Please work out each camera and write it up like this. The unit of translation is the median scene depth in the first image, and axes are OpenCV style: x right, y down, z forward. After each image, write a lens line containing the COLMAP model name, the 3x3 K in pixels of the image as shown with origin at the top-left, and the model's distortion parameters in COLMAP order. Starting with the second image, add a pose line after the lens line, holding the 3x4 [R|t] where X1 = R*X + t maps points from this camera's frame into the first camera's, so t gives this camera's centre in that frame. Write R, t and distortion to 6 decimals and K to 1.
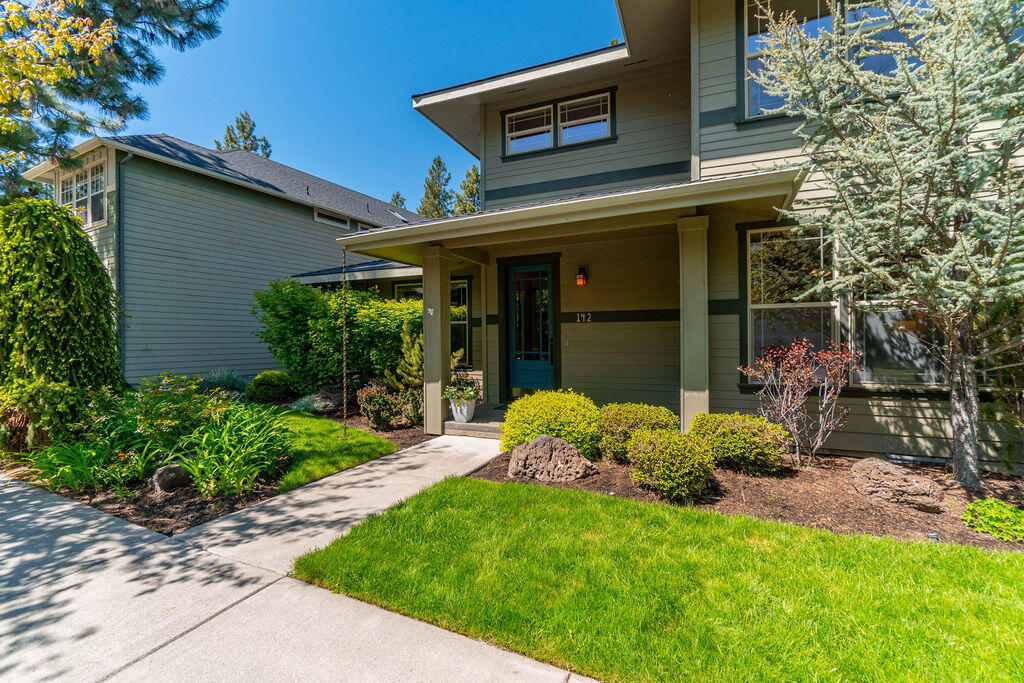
lens RADIAL K [[445.6, 0, 523.1], [0, 445.6, 341.1], [0, 0, 1]] dist [-0.000916, -0.000048]
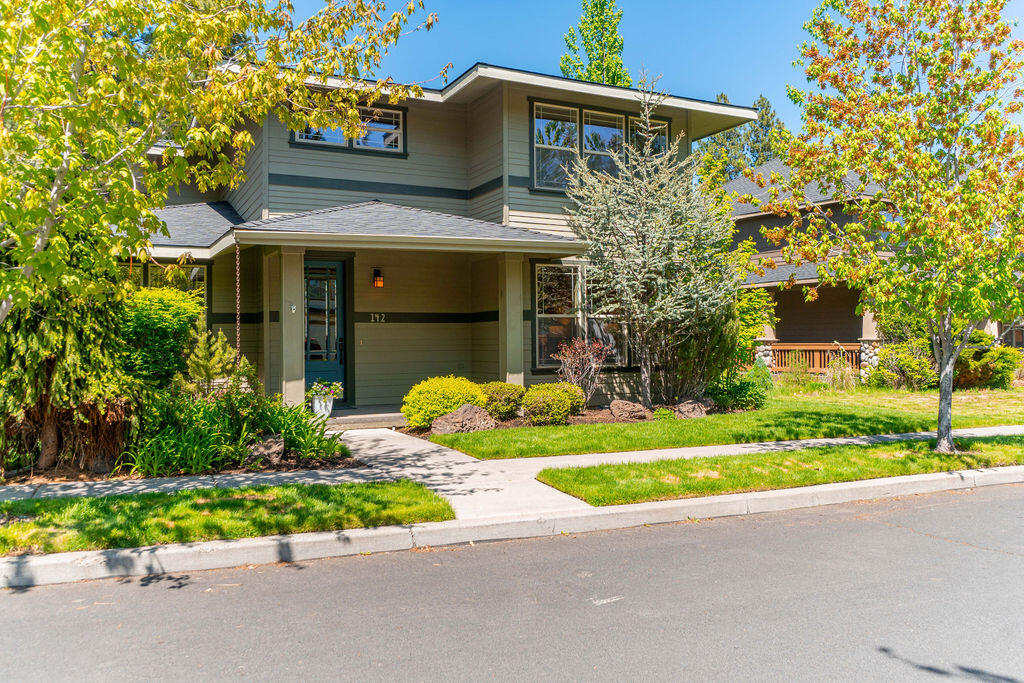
lens RADIAL K [[797.2, 0, 537.9], [0, 797.2, 329.9], [0, 0, 1]] dist [-0.004454, 0.000167]
pose [[0.639753, 0.013924, 0.768455, -1.614090], [0.007887, 0.999664, -0.024679, 0.037269], [-0.768541, 0.021849, 0.639428, -0.728033]]
